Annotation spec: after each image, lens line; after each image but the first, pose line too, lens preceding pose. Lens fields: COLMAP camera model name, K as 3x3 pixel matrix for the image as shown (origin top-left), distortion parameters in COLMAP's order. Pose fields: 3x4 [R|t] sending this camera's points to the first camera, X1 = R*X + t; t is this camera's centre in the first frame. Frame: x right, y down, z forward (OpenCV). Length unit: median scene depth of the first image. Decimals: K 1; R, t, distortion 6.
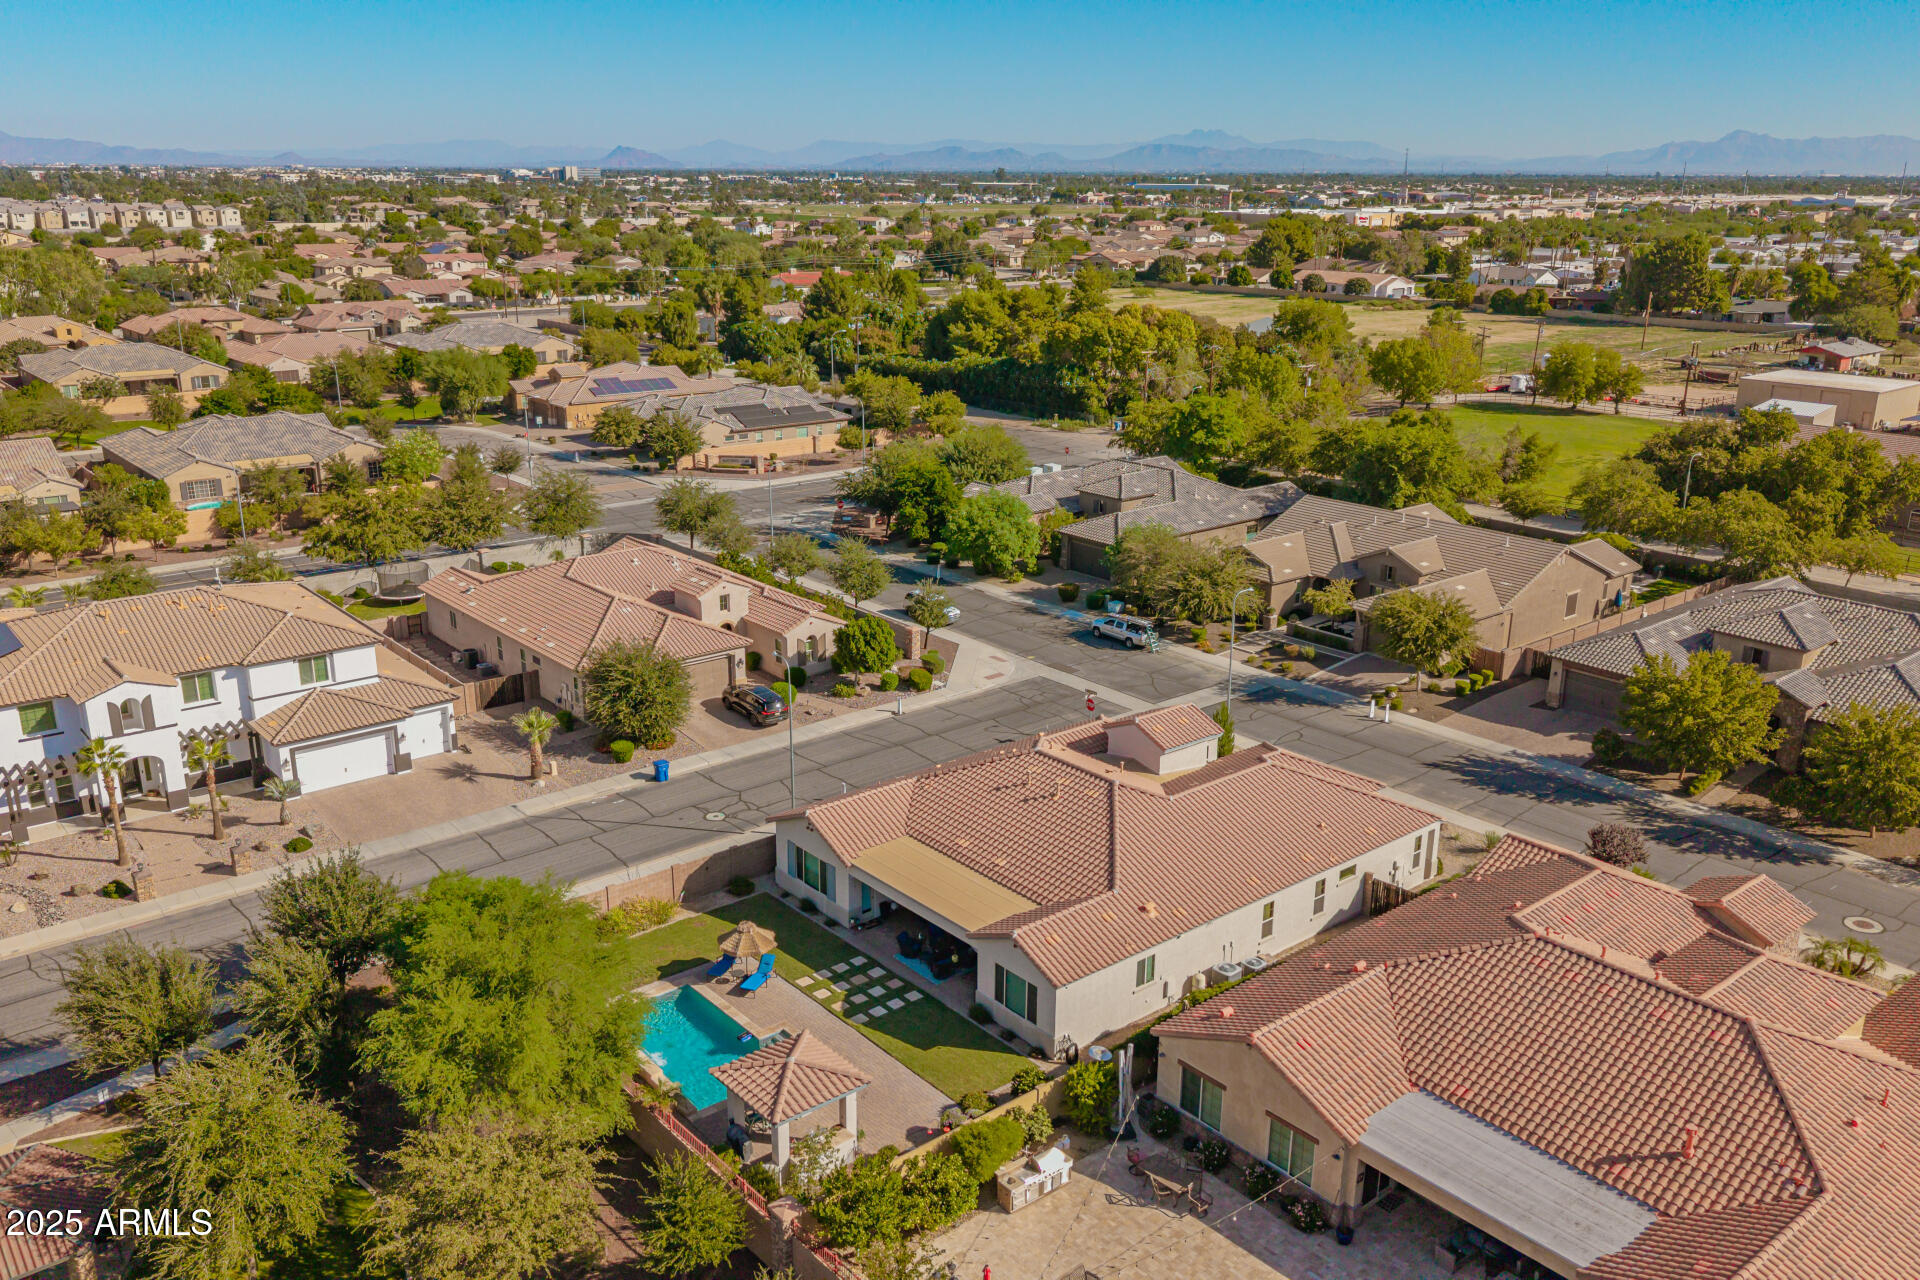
lens RADIAL K [[1512.8, 0, 961.0], [0, 1512.8, 647.9], [0, 0, 1]] dist [0.106507, -0.167970]
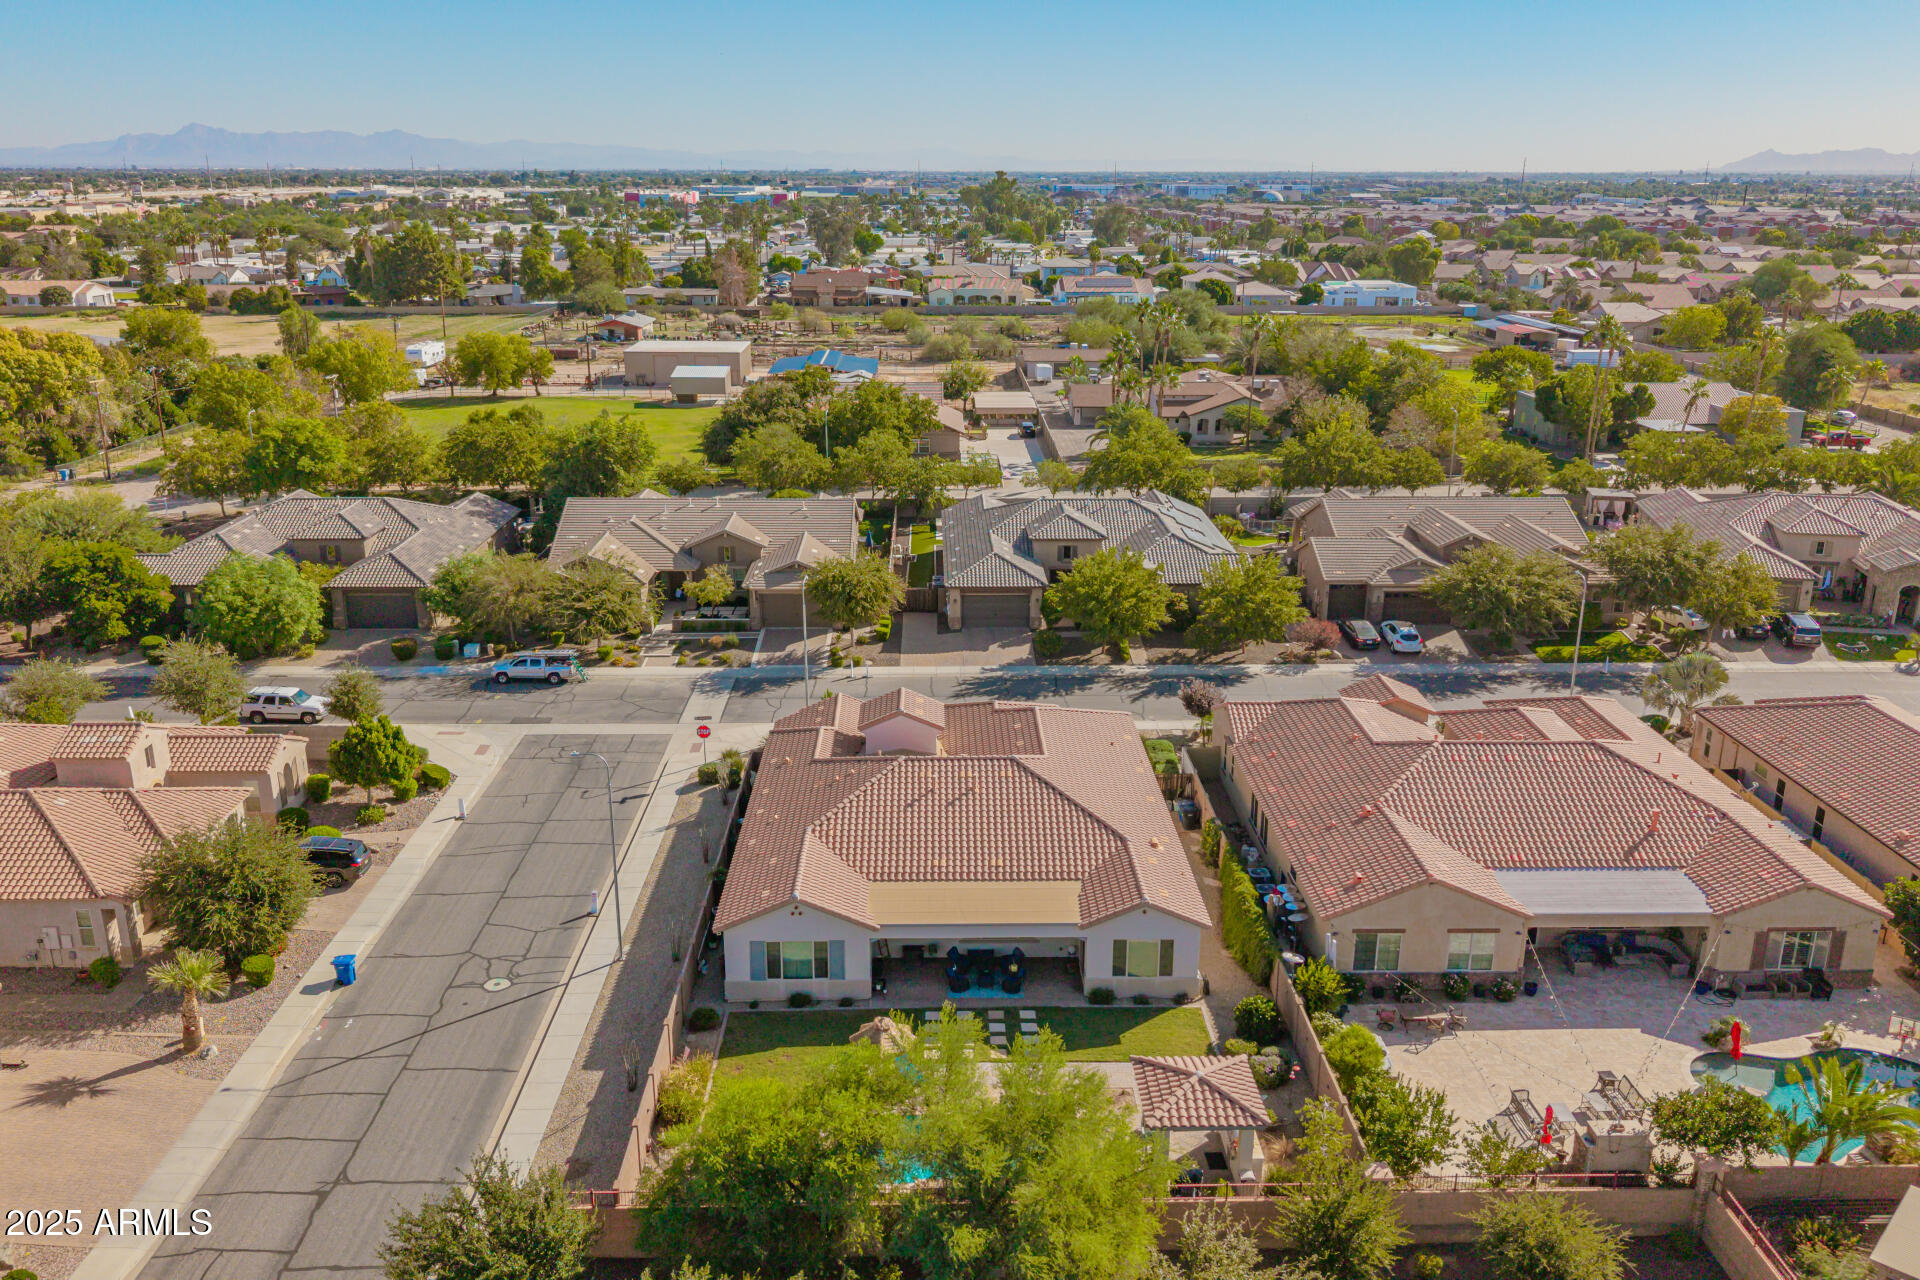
lens RADIAL K [[1521.4, 0, 960.0], [0, 1521.4, 640.0], [0, 0, 1]] dist [0.121625, -0.237476]
pose [[0.628710, -0.233669, 0.741702, -0.631456], [0.235009, 0.966282, 0.105214, -0.099629], [-0.741278, 0.108158, 0.662426, 0.312566]]
